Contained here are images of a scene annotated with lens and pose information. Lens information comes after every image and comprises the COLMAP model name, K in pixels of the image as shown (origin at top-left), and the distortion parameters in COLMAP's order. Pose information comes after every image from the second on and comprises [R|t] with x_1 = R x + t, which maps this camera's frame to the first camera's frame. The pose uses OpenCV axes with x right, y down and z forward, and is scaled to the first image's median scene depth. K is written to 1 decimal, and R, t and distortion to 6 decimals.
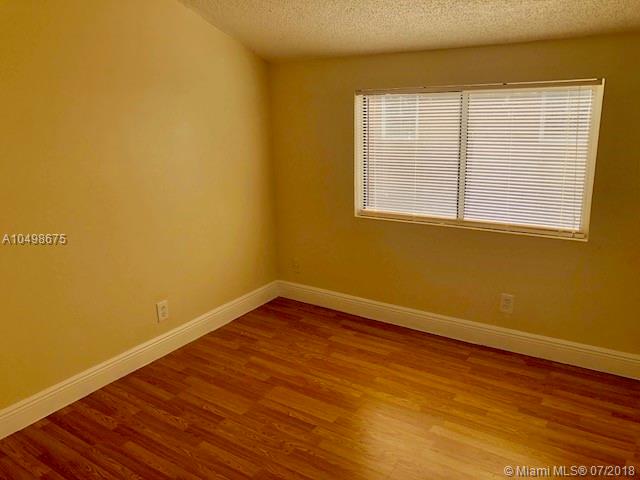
lens RADIAL K [[519.8, 0, 320.0], [0, 519.8, 240.0], [0, 0, 1]] dist [0.004013, -0.006675]
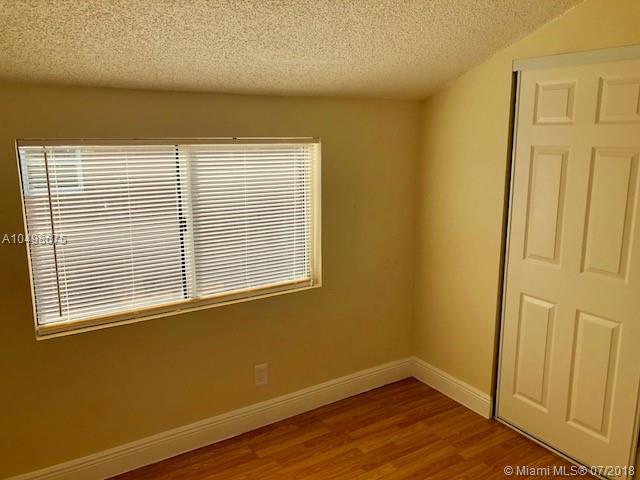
lens RADIAL K [[519.8, 0, 320.0], [0, 519.8, 240.0], [0, 0, 1]] dist [0.004013, -0.006675]
pose [[0.405751, -0.140874, 0.903062, -0.398647], [0.232787, 0.971394, 0.046941, -0.130404], [-0.883842, 0.191175, 0.426938, 0.495045]]
